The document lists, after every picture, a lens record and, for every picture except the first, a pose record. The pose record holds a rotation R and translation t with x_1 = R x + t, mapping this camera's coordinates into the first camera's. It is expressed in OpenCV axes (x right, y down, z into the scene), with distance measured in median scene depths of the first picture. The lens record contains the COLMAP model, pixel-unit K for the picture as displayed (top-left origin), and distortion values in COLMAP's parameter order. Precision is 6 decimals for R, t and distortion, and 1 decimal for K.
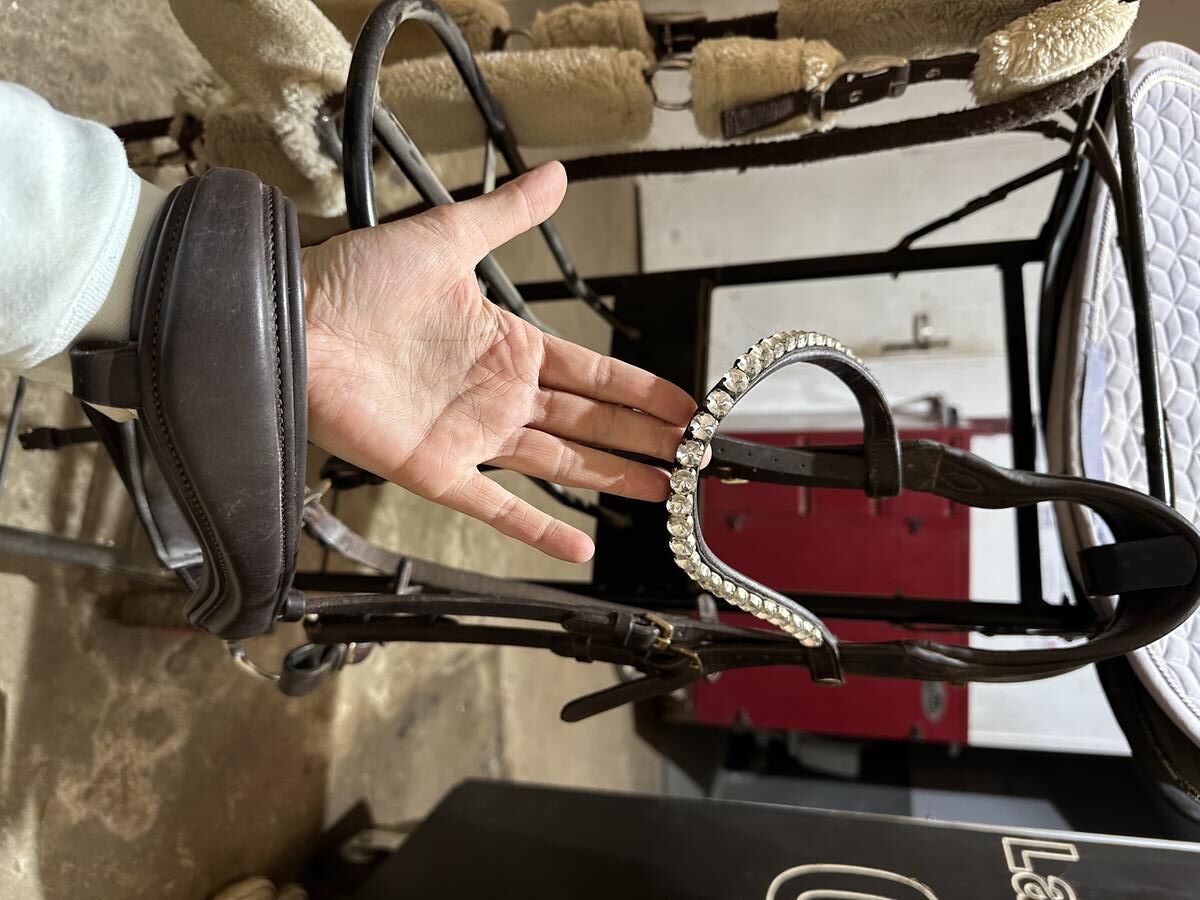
lens RADIAL K [[853.2, 0, 603.4], [0, 853.2, 462.6], [0, 0, 1]] dist [-0.004960, -0.020405]
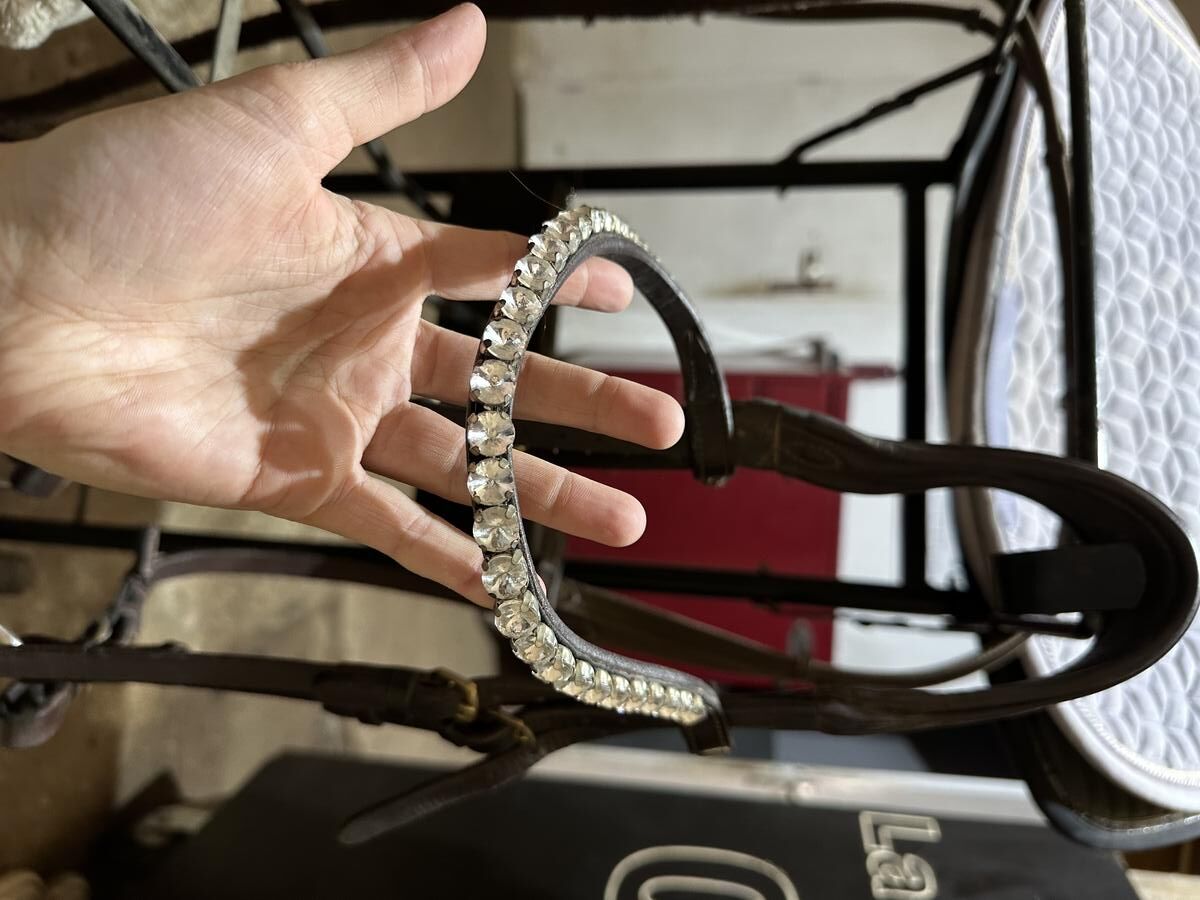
lens RADIAL K [[853.2, 0, 604.4], [0, 853.2, 442.9], [0, 0, 1]] dist [-0.004960, -0.020405]
pose [[0.990746, 0.035815, 0.130919, 0.057227], [-0.043054, 0.997672, 0.052884, -0.008723], [-0.128720, -0.058032, 0.989982, 0.147611]]
